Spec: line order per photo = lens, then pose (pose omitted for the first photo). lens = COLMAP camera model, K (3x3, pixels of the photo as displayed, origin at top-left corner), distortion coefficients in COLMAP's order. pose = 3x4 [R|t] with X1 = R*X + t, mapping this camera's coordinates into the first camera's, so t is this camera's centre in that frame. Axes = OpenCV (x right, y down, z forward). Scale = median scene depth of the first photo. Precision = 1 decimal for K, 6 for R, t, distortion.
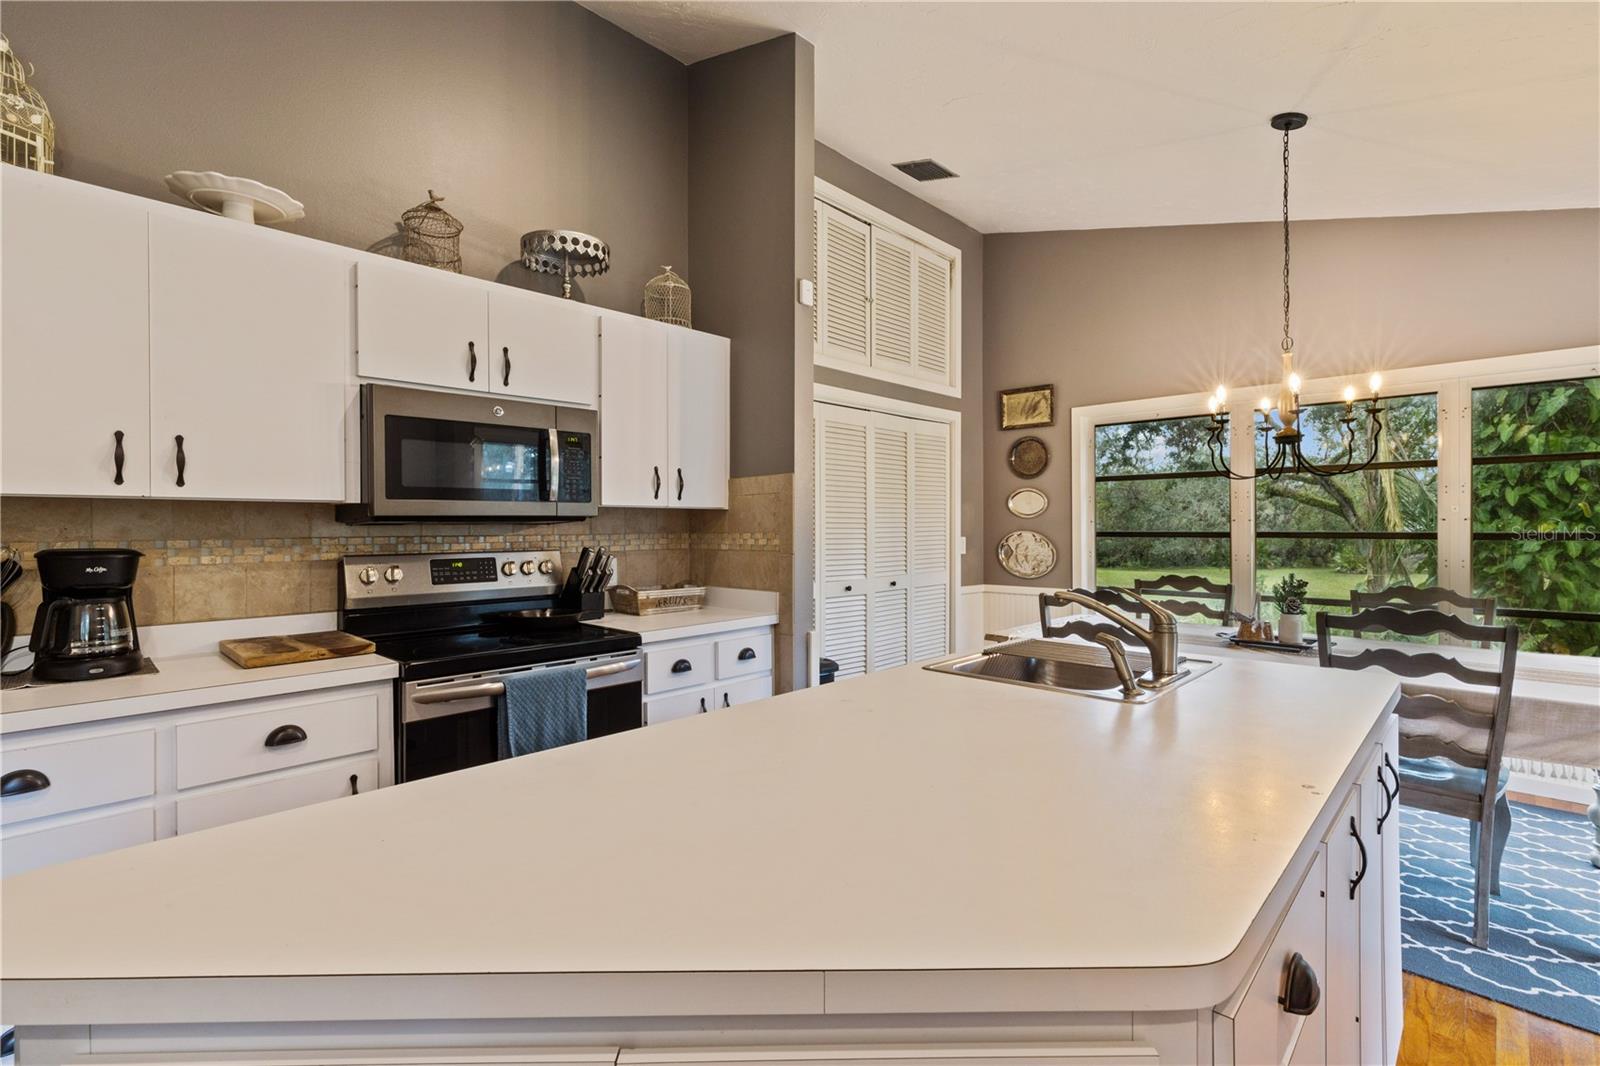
lens RADIAL K [[724.7, 0, 826.7], [0, 724.7, 527.0], [0, 0, 1]] dist [0.004657, 0.000455]
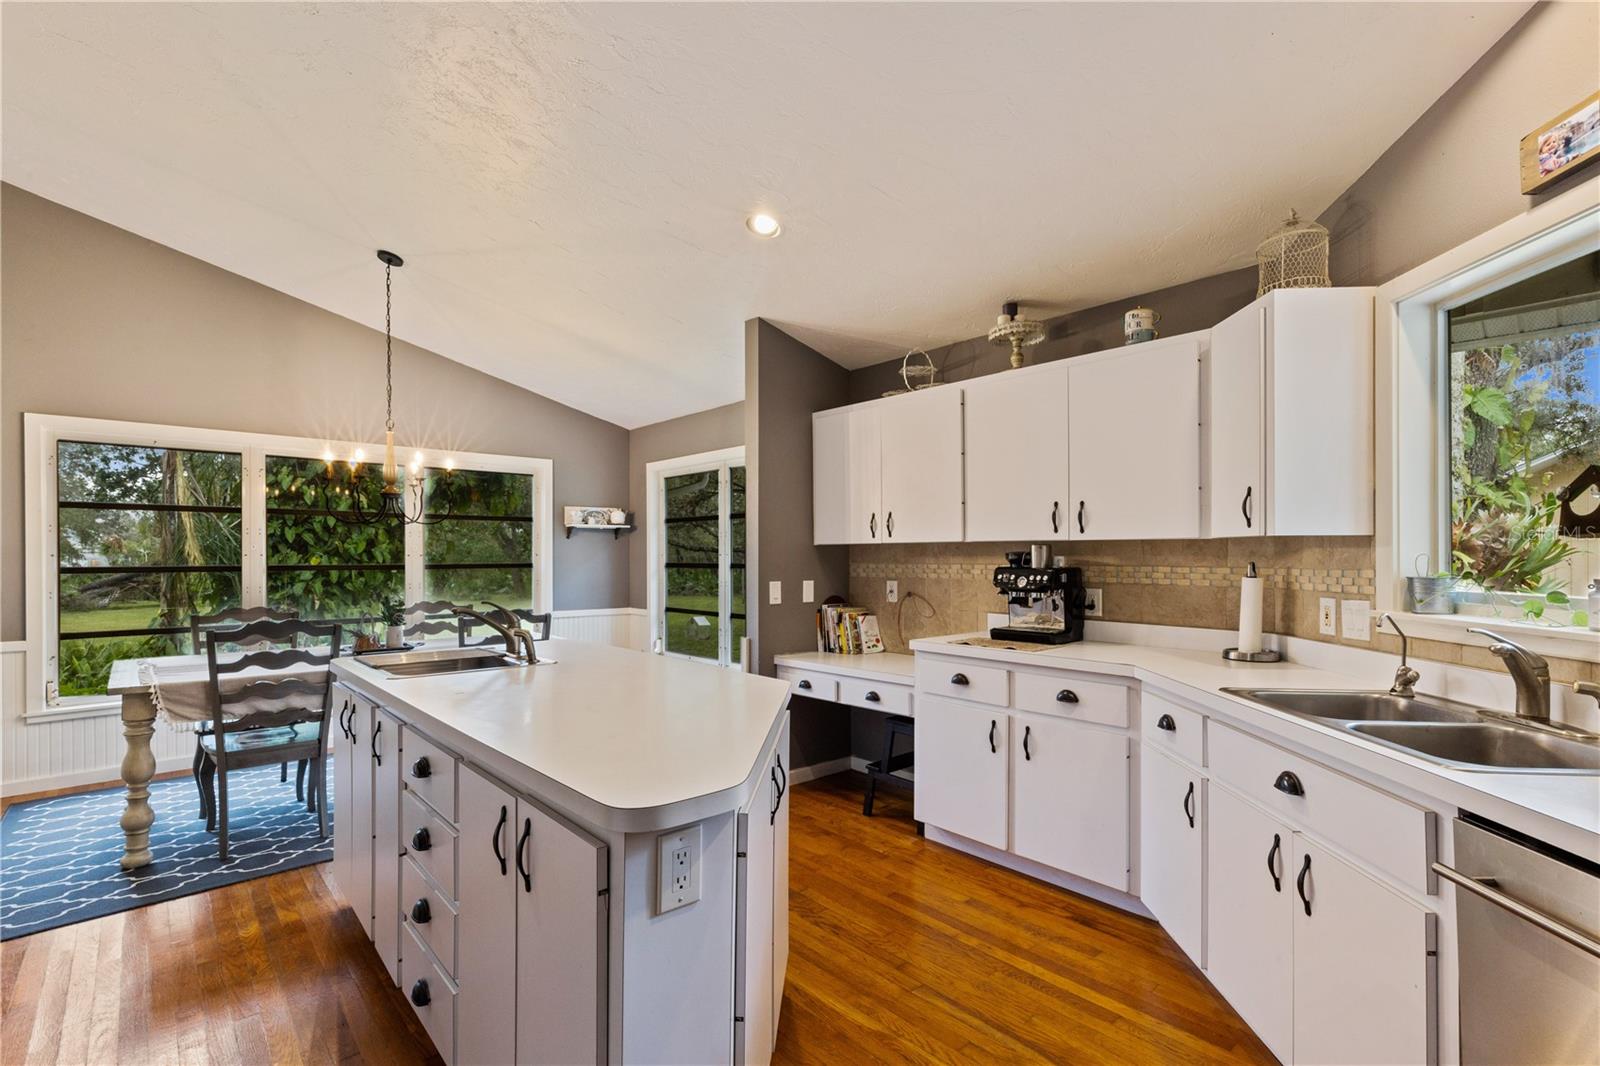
lens RADIAL K [[724.7, 0, 791.0], [0, 724.7, 538.7], [0, 0, 1]] dist [0.004657, 0.000455]
pose [[0.105497, 0.021592, 0.994185, -0.413870], [0.008850, 0.999704, -0.022651, -0.002237], [-0.994380, 0.011188, 0.105275, 0.087344]]
